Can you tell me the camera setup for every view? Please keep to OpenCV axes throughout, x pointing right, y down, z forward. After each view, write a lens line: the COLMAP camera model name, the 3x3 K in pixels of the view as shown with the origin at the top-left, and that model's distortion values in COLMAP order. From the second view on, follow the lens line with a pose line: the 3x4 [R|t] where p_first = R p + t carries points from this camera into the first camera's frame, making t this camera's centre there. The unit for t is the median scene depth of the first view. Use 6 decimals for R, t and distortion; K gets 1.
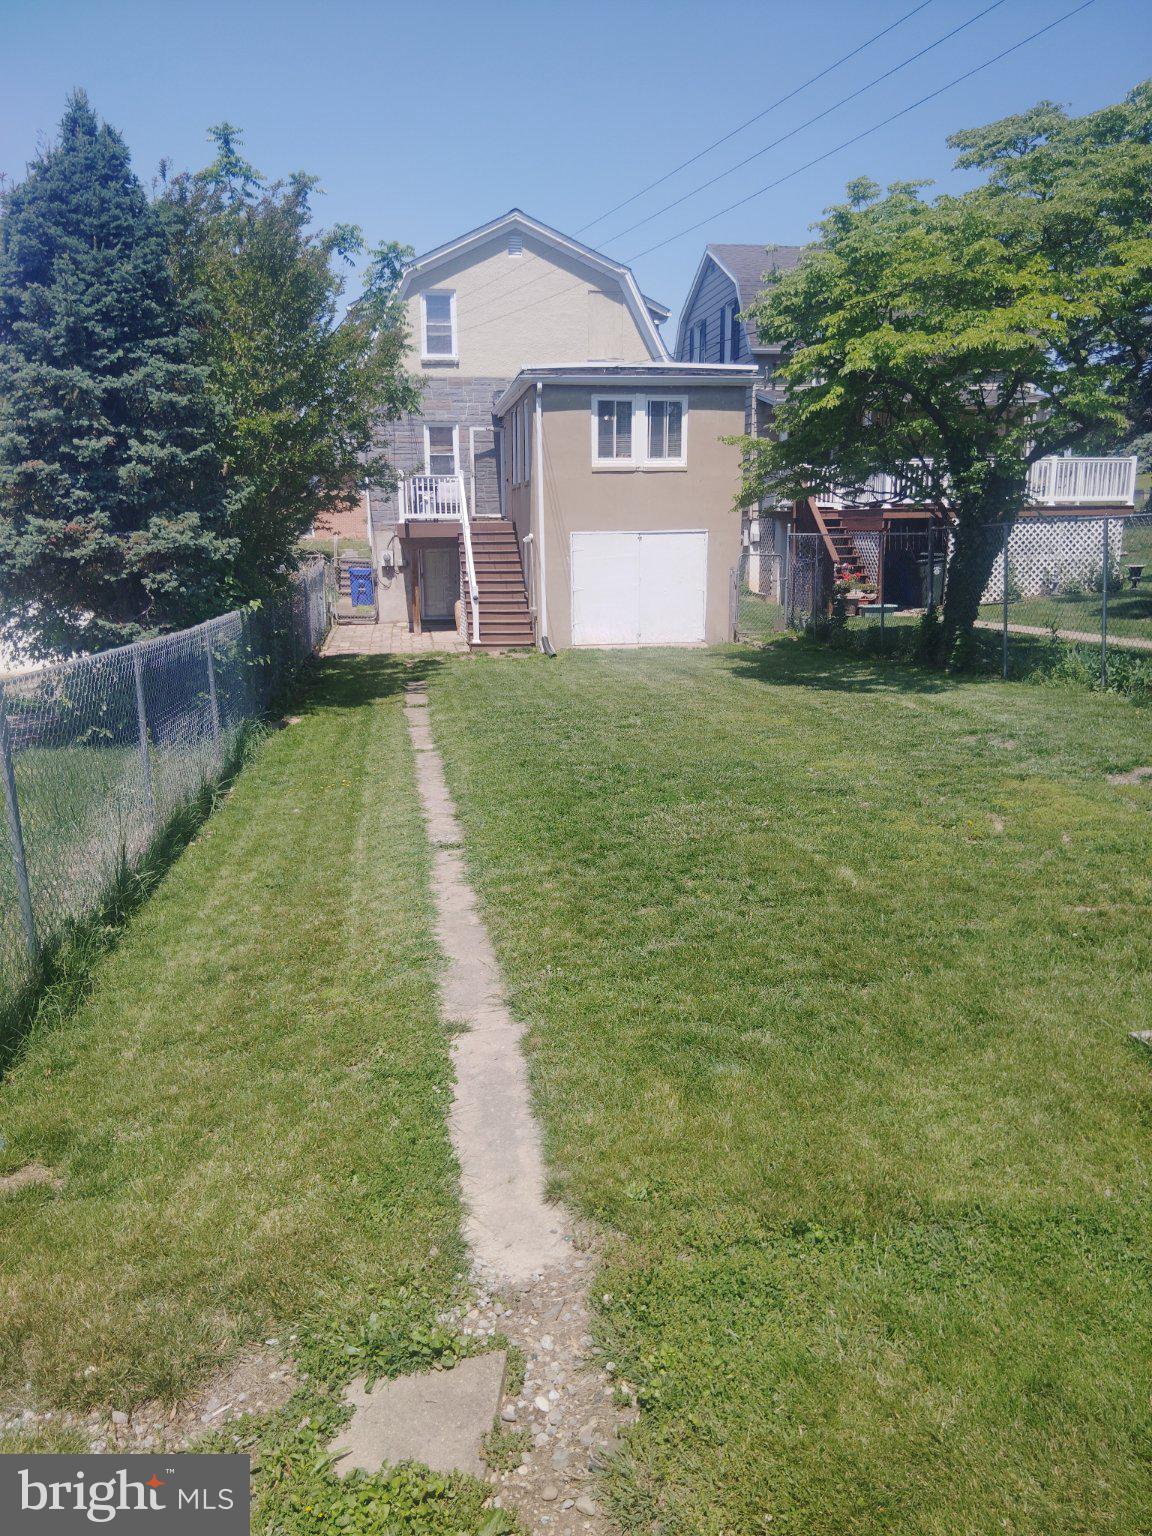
lens RADIAL K [[1141.7, 0, 572.8], [0, 1141.7, 774.0], [0, 0, 1]] dist [0.112854, -0.205456]
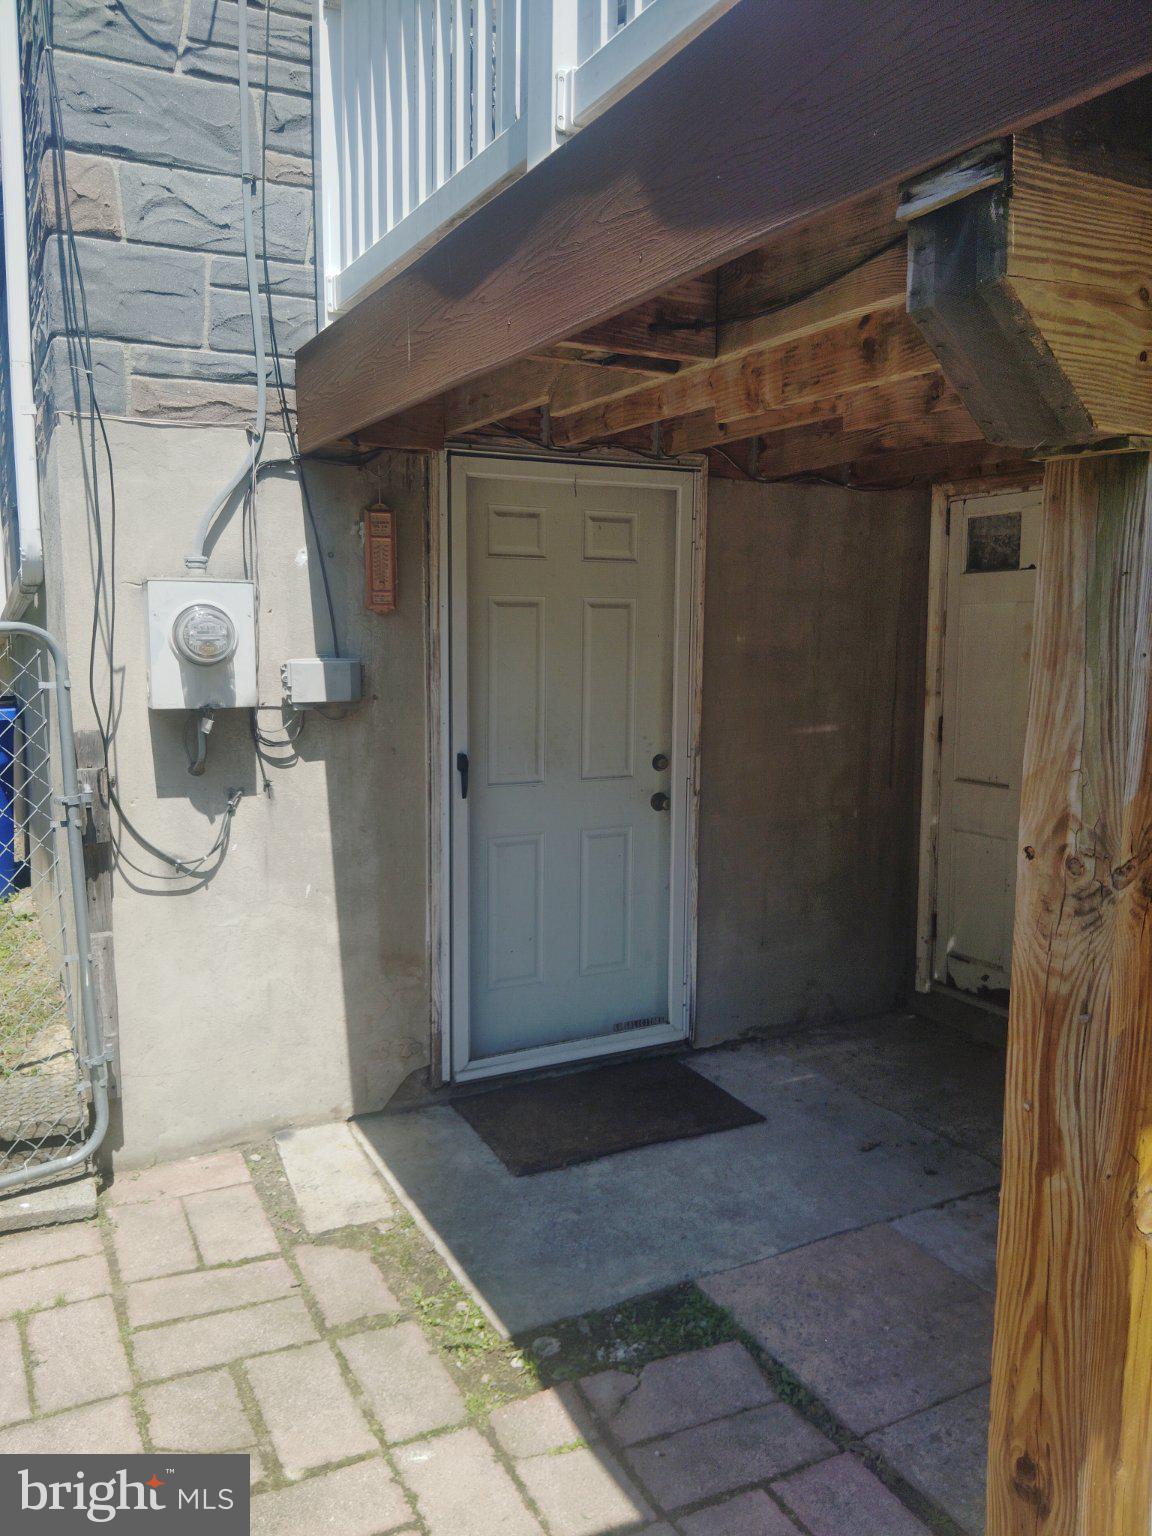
lens RADIAL K [[1141.7, 0, 572.8], [0, 1141.7, 774.0], [0, 0, 1]] dist [0.112854, -0.205456]
pose [[0.946354, -0.026311, 0.322060, -0.166415], [0.053661, 0.995637, -0.076341, -0.165222], [-0.318646, 0.089527, 0.943636, 0.887156]]
